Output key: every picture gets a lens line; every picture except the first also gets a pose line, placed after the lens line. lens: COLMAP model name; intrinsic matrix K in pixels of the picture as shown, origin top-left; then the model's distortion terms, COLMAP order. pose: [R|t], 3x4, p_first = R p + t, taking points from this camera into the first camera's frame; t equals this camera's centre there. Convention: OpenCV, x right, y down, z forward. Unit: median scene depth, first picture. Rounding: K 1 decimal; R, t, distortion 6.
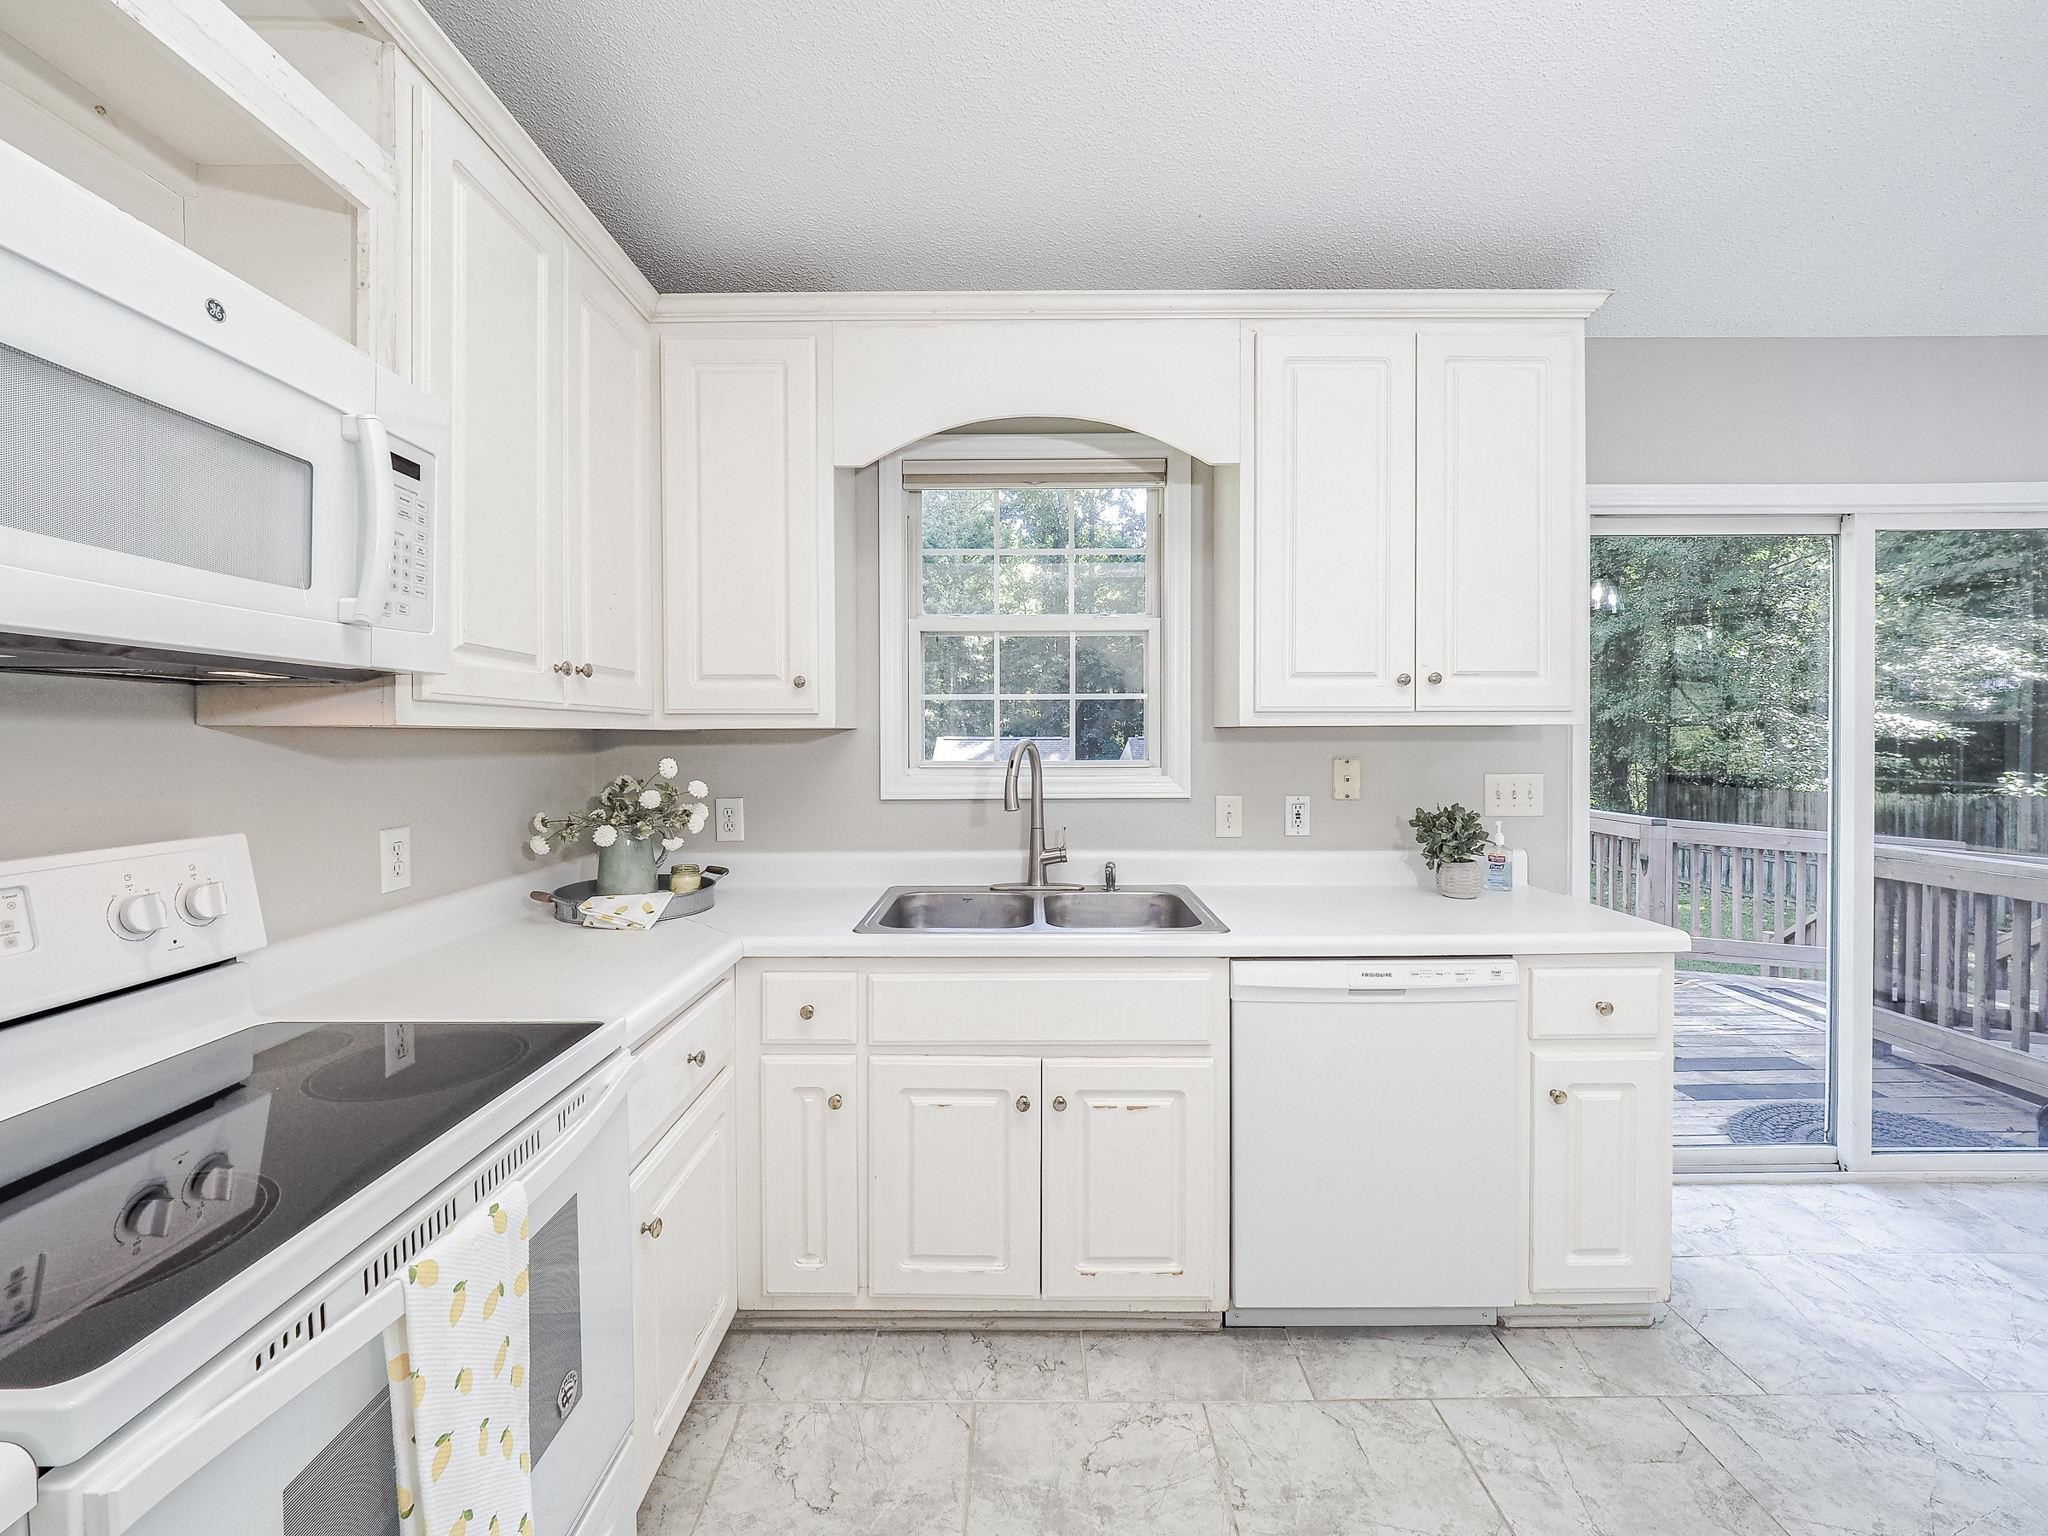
lens RADIAL K [[865.9, 0, 1022.2], [0, 865.9, 747.8], [0, 0, 1]] dist [-0.005038, 0.000639]
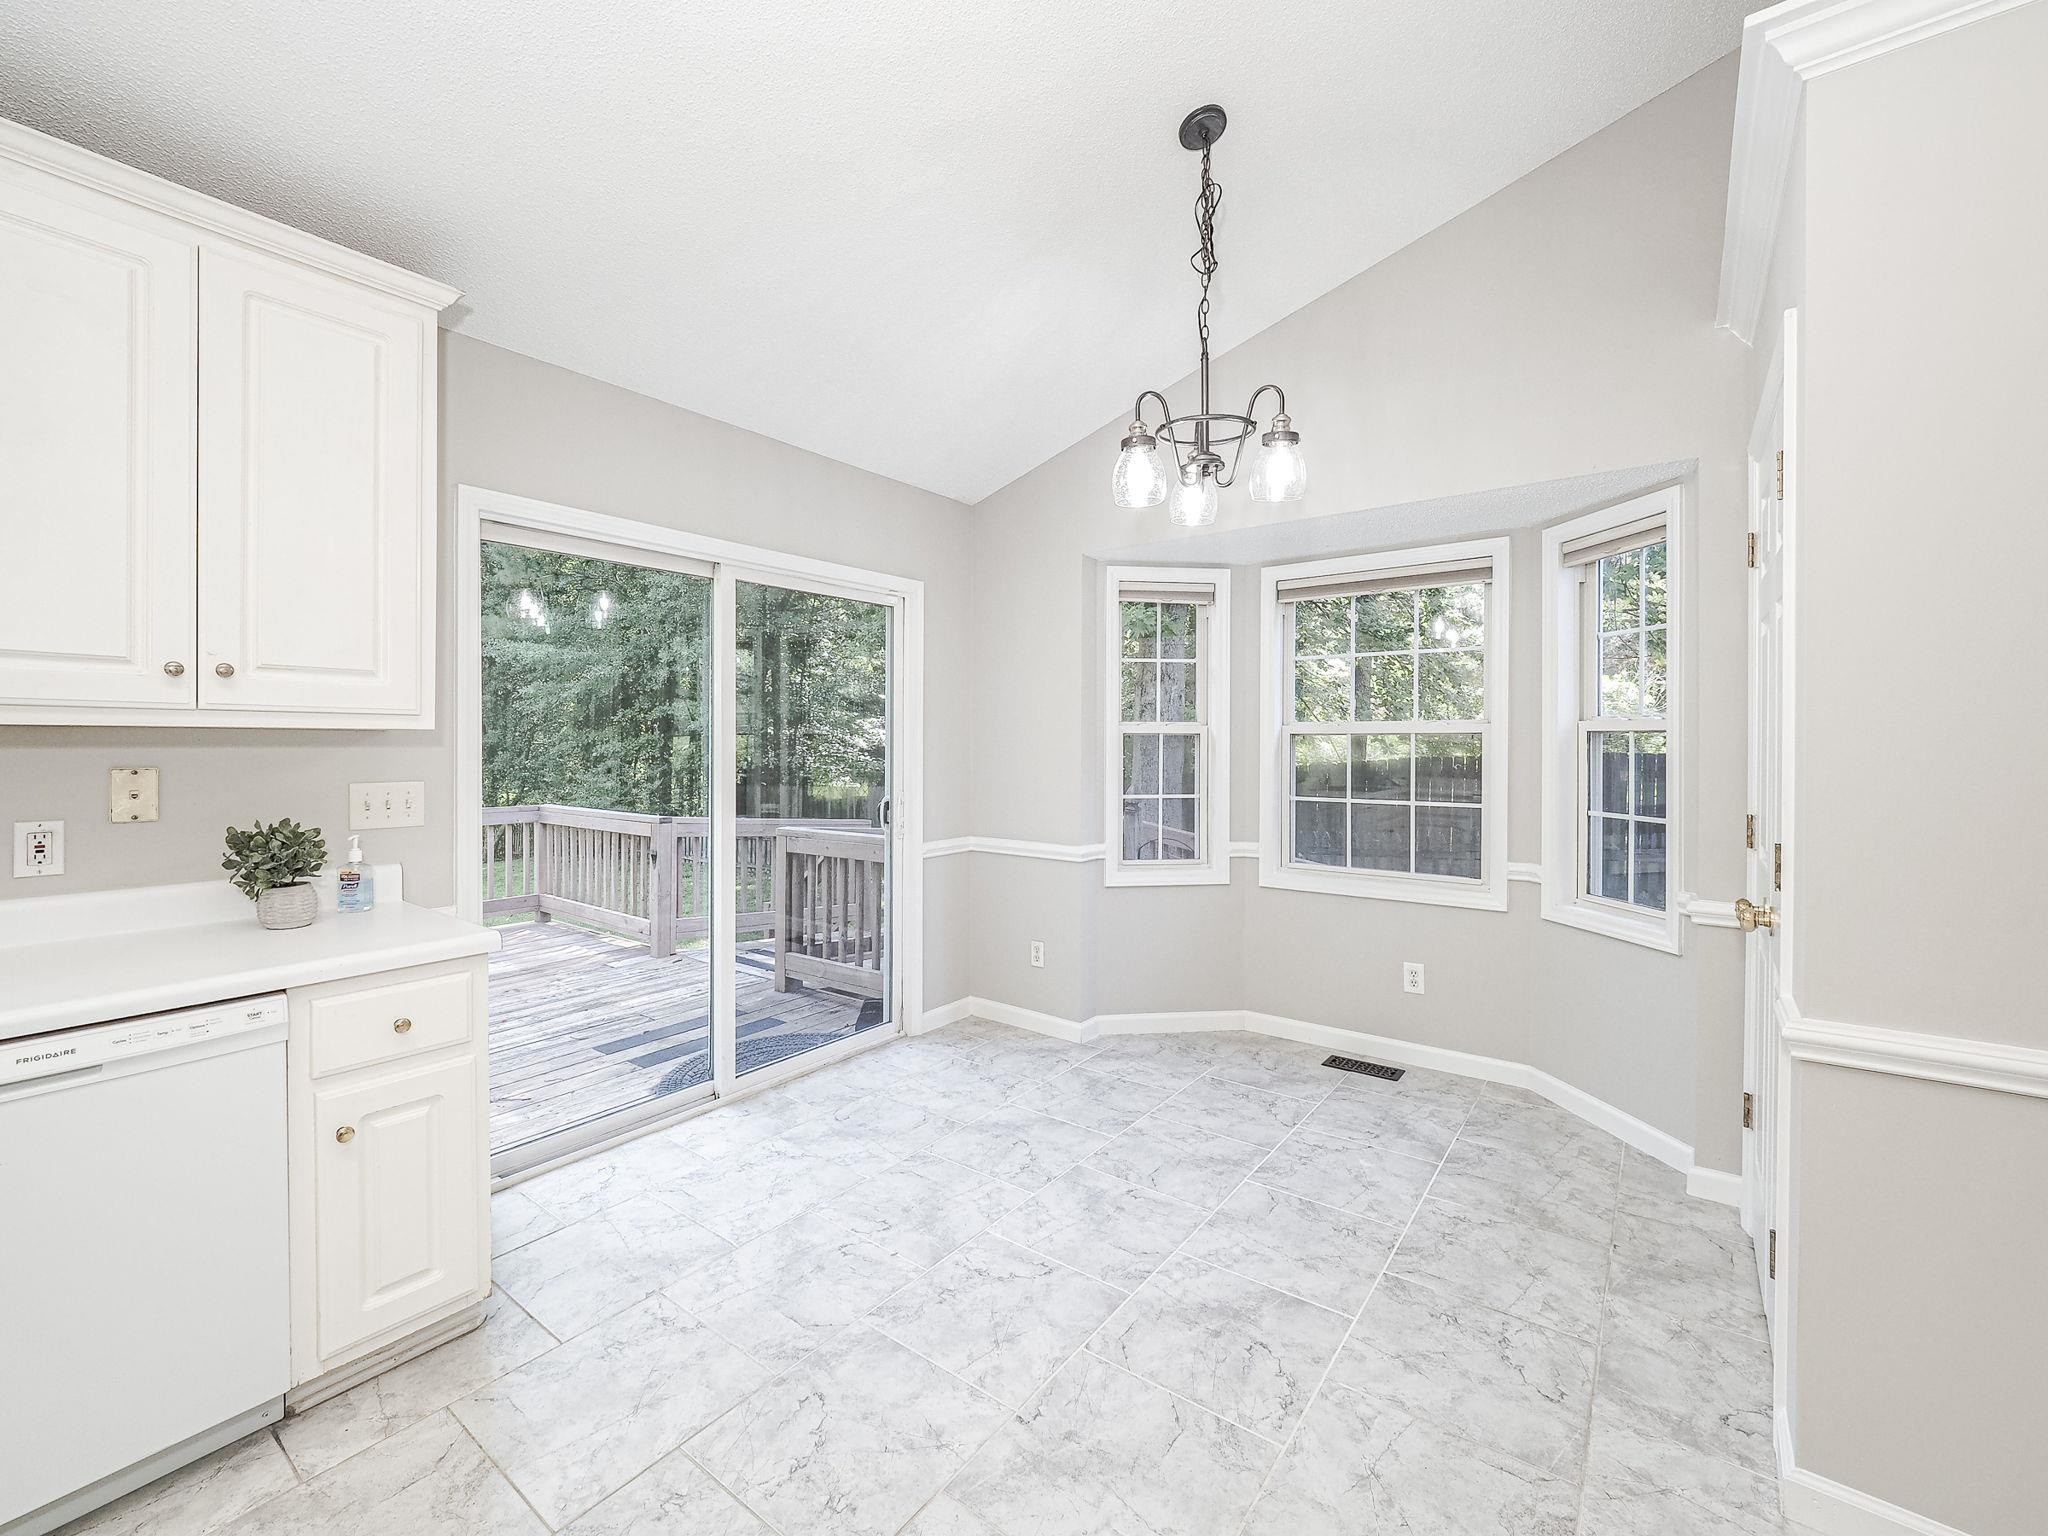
lens RADIAL K [[865.9, 0, 1024.9], [0, 865.9, 750.5], [0, 0, 1]] dist [-0.005038, 0.000639]
pose [[0.604787, -0.000672, 0.796387, 0.284943], [0.004674, 0.999985, -0.002705, 0.002629], [-0.796373, 0.005358, 0.604782, -0.110755]]
